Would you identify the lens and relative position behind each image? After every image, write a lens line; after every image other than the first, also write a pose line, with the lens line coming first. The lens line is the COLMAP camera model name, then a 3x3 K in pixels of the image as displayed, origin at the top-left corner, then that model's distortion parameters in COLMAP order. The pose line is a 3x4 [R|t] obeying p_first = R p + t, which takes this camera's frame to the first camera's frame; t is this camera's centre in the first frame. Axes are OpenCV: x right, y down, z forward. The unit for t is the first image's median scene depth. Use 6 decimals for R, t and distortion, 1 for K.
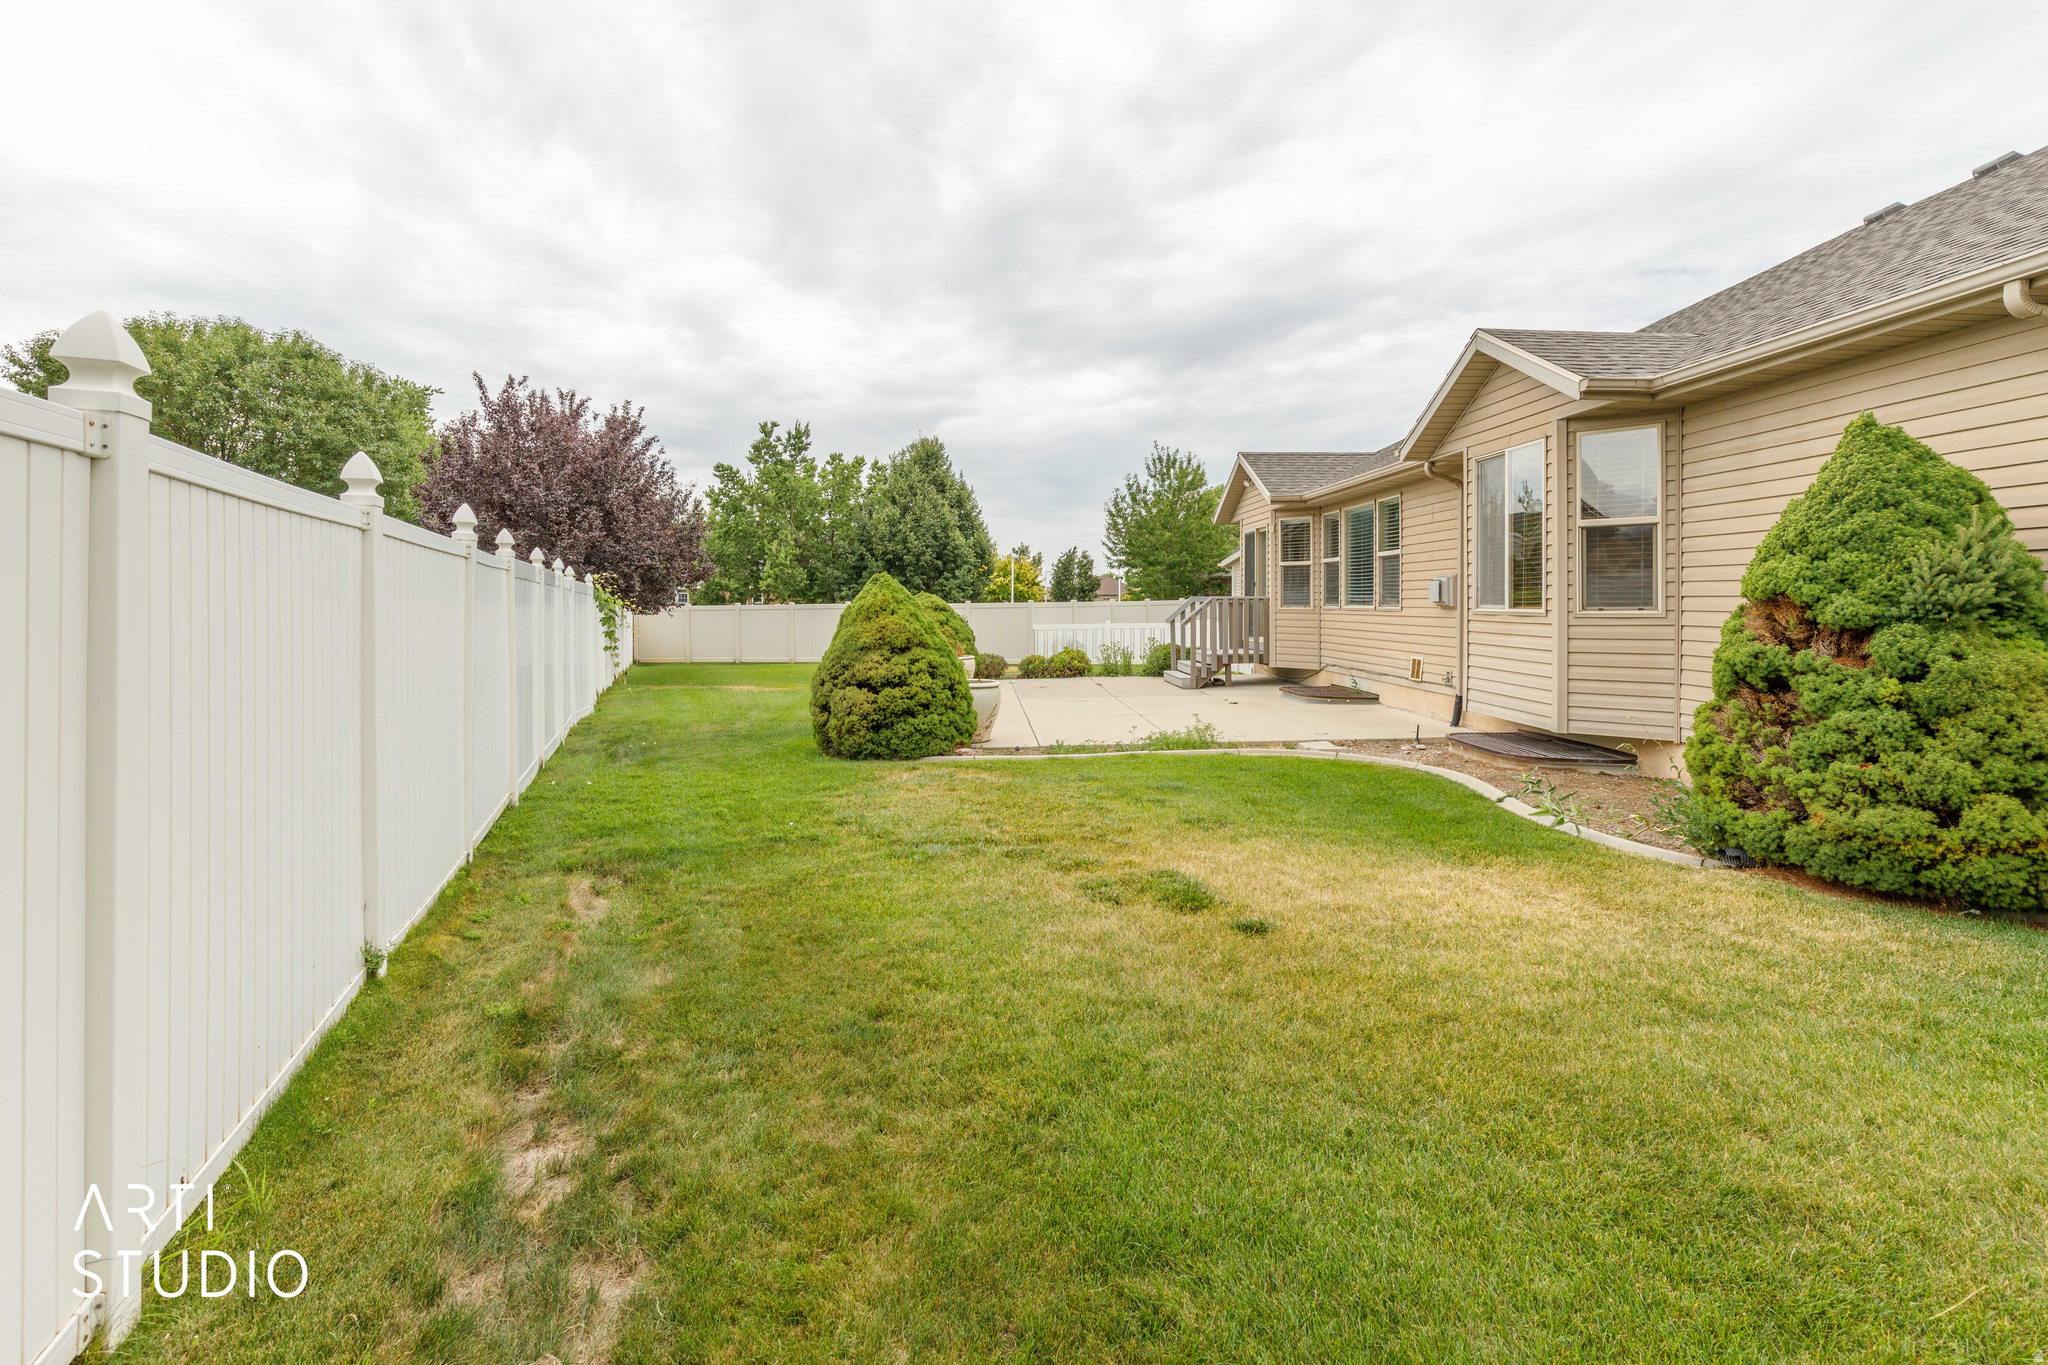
lens RADIAL K [[958.5, 0, 1018.9], [0, 958.5, 619.4], [0, 0, 1]] dist [0.008105, -0.000447]
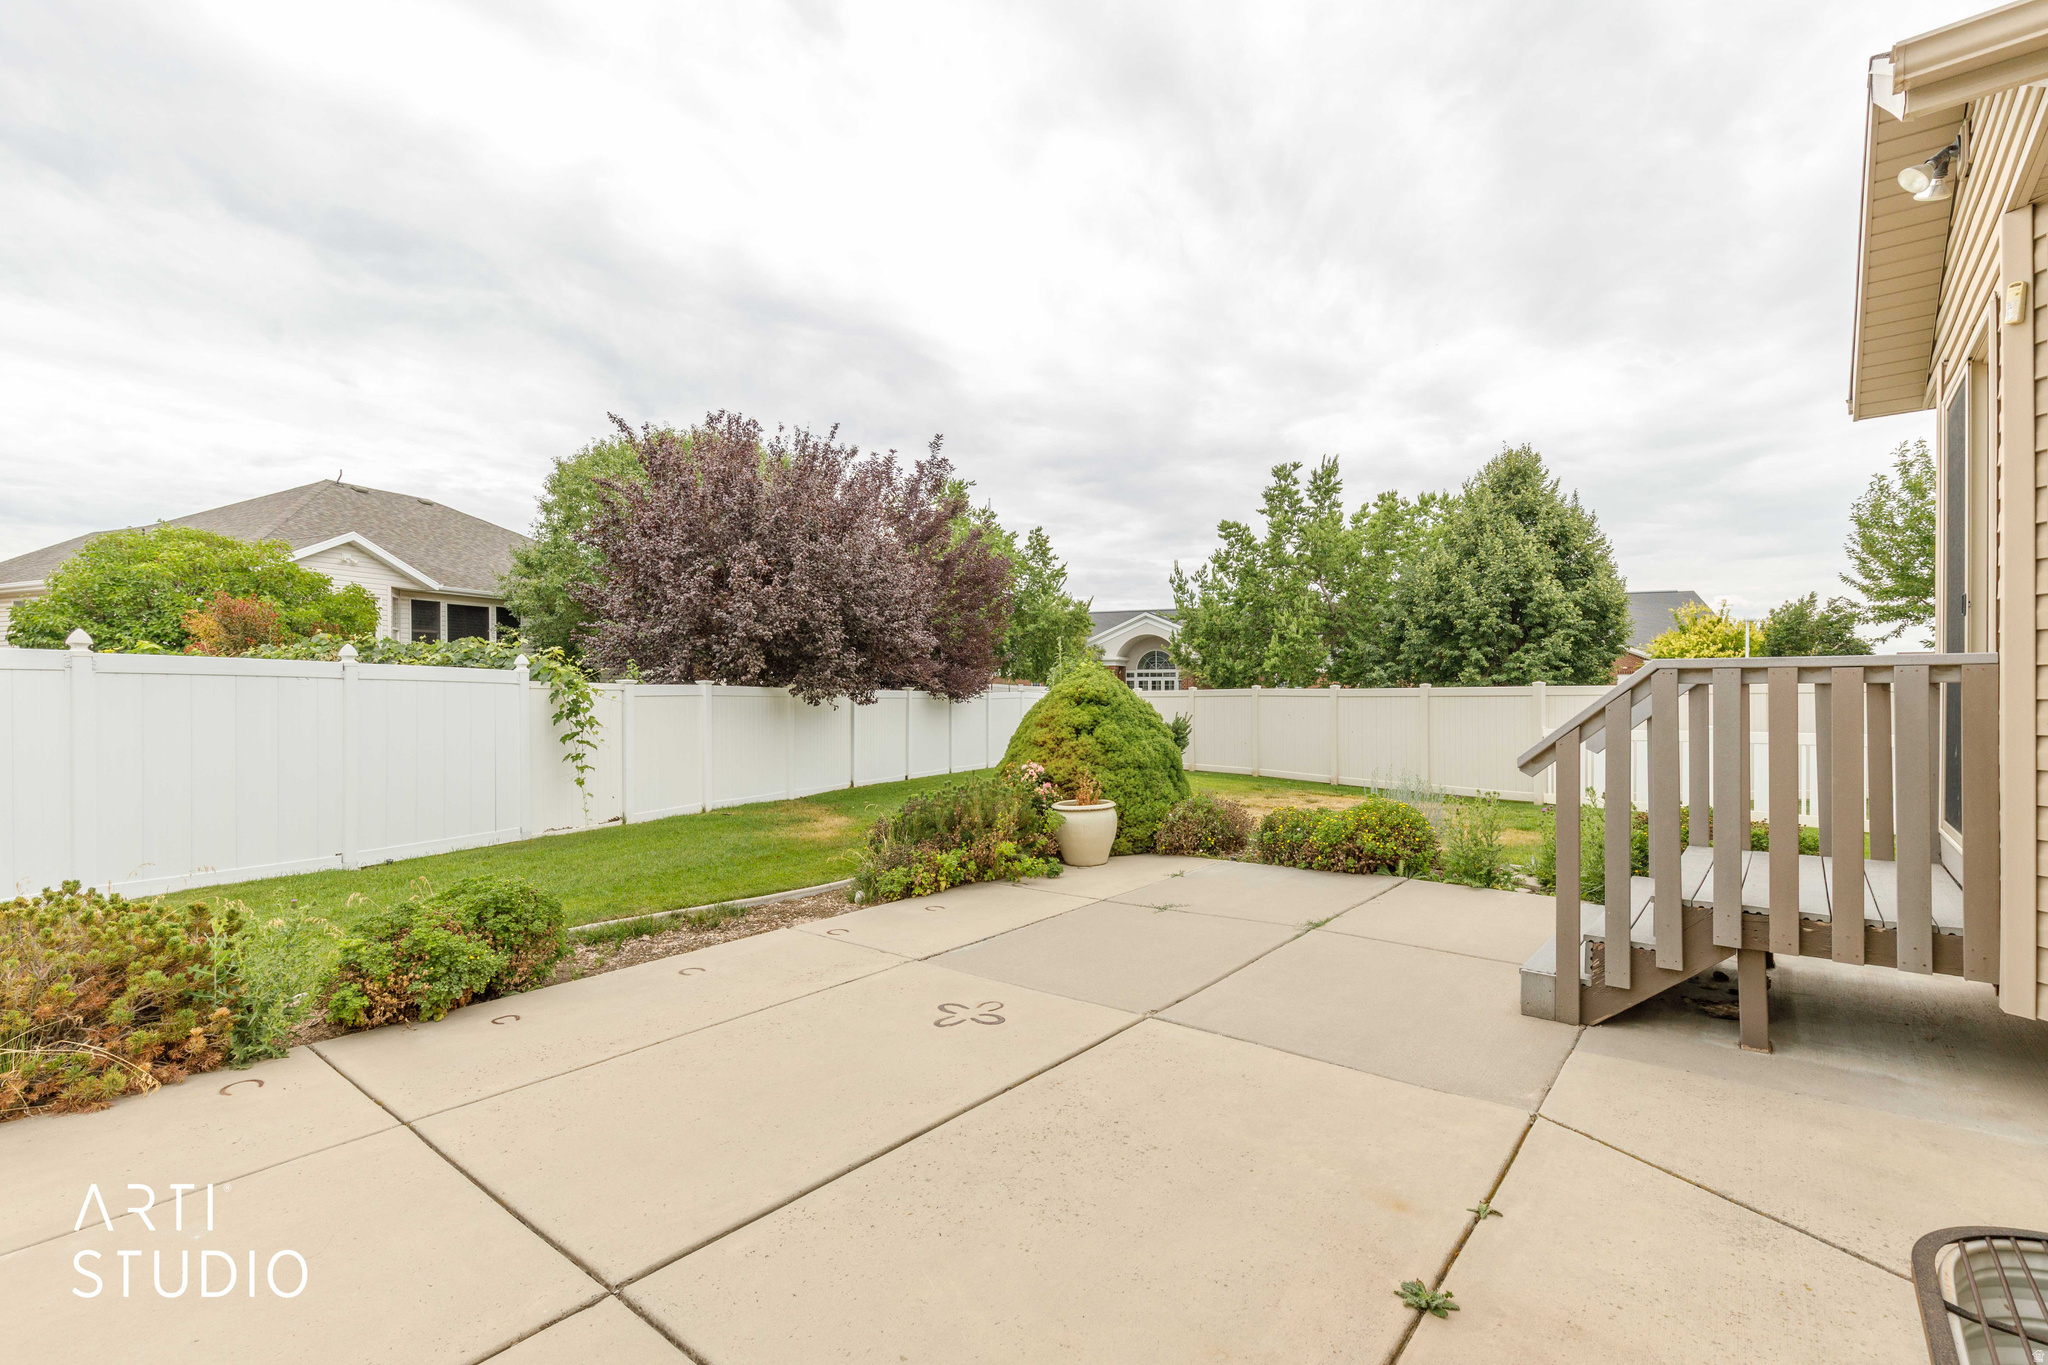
lens RADIAL K [[925.7, 0, 1024.0], [0, 925.7, 682.5], [0, 0, 1]] dist [0.002885, 0.000092]
pose [[0.740734, -0.005833, -0.671773, 0.350445], [-0.010565, 0.999738, -0.020330, -0.015723], [0.671716, 0.022156, 0.740478, 1.052443]]
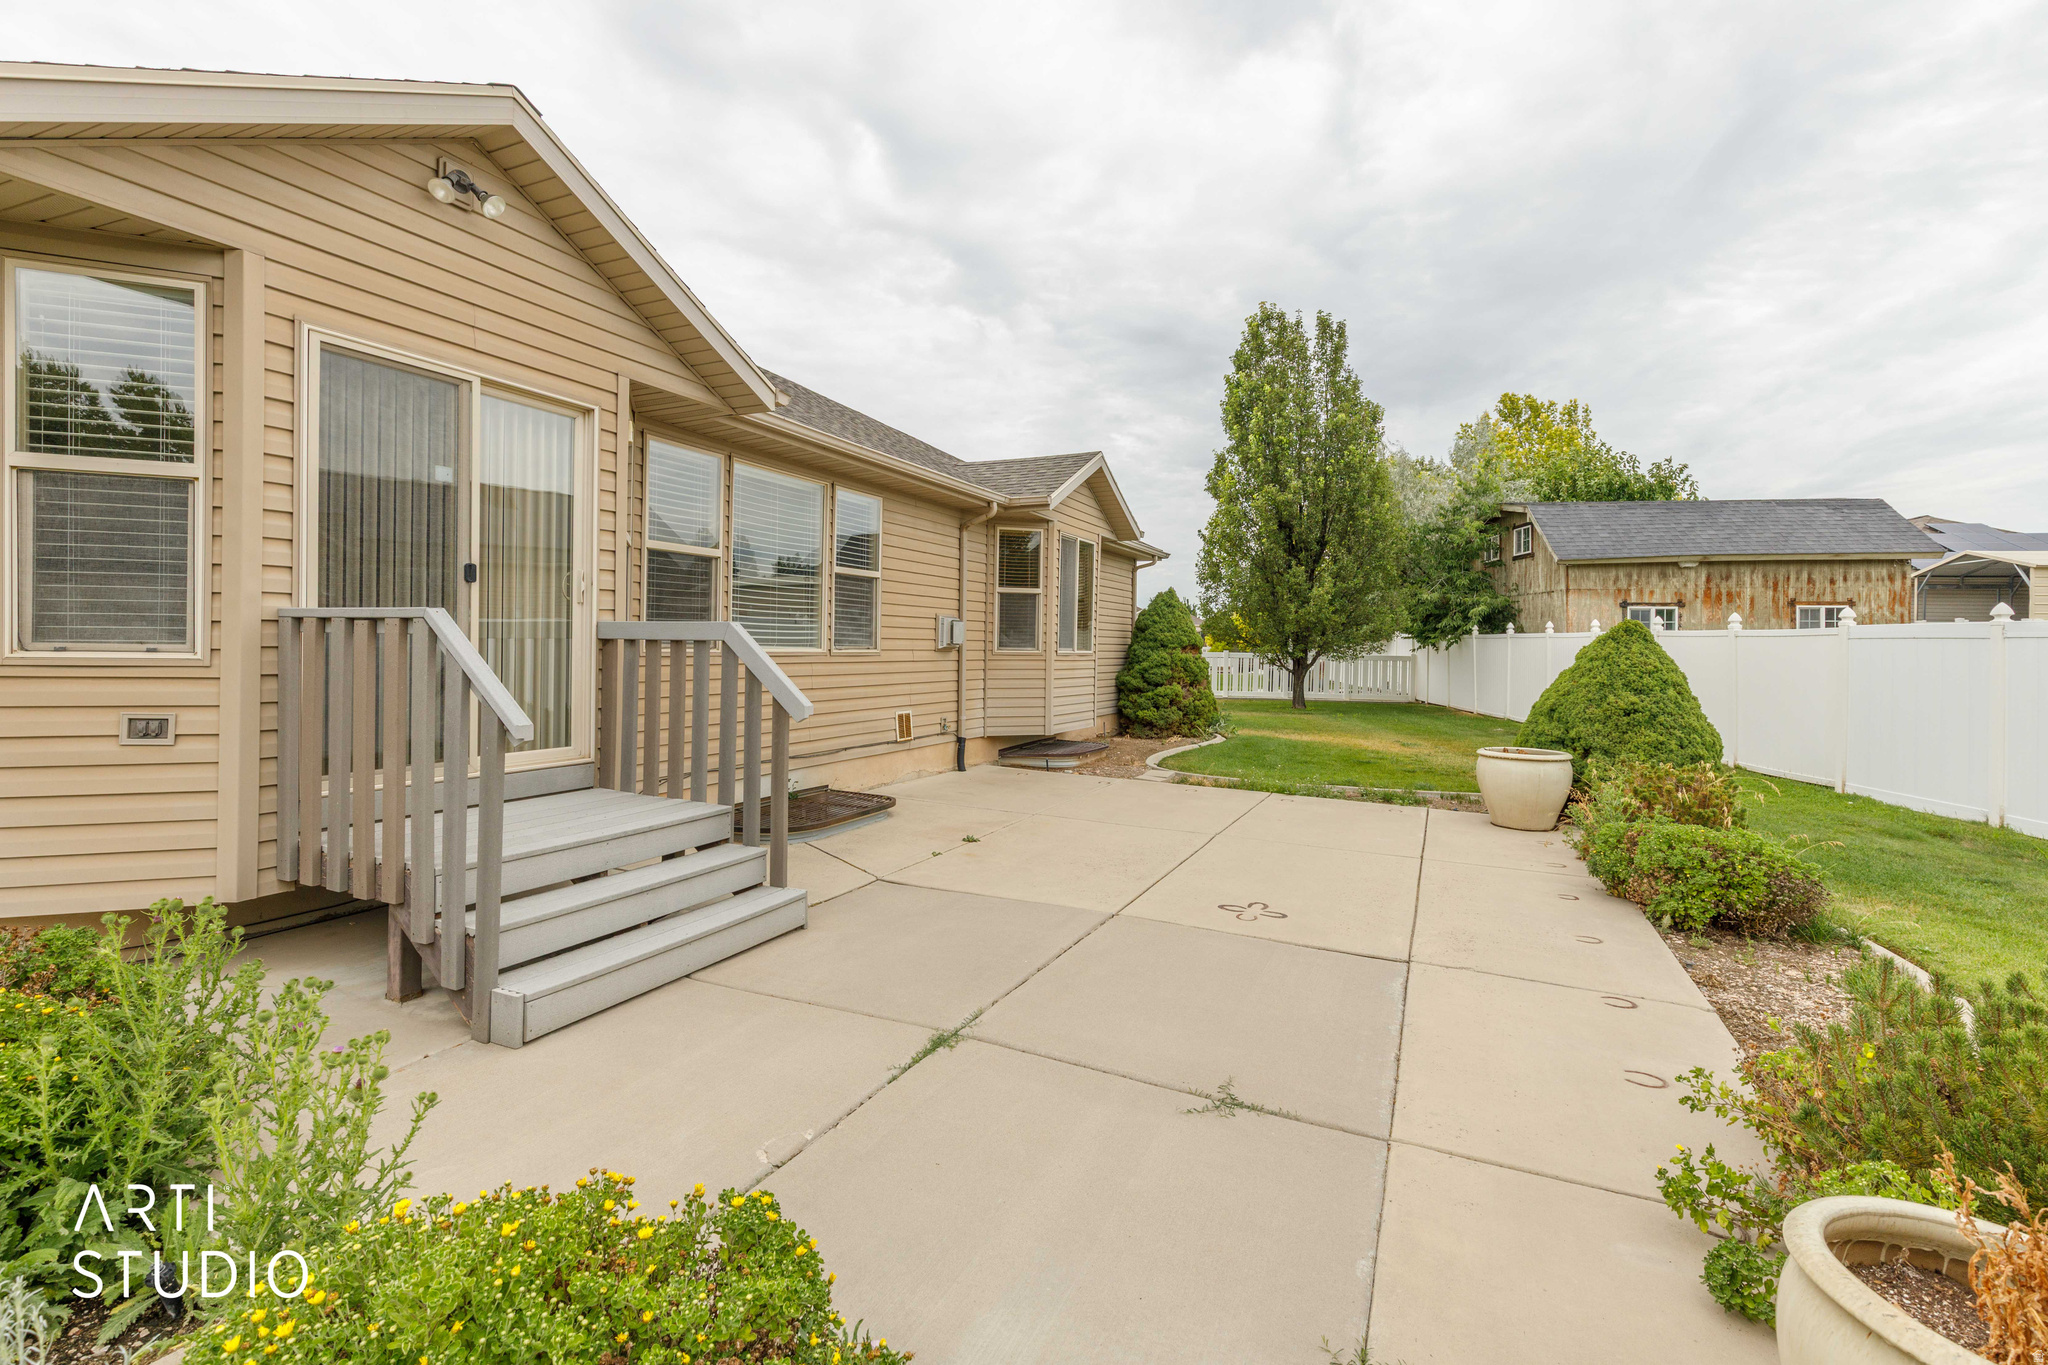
lens RADIAL K [[925.1, 0, 1025.0], [0, 925.1, 655.5], [0, 0, 1]] dist [0.005607, -0.000178]
pose [[-0.890389, -0.012324, 0.455034, -0.031768], [-0.001419, 0.999704, 0.024299, -0.029285], [-0.455199, 0.020990, -0.890143, 1.792557]]
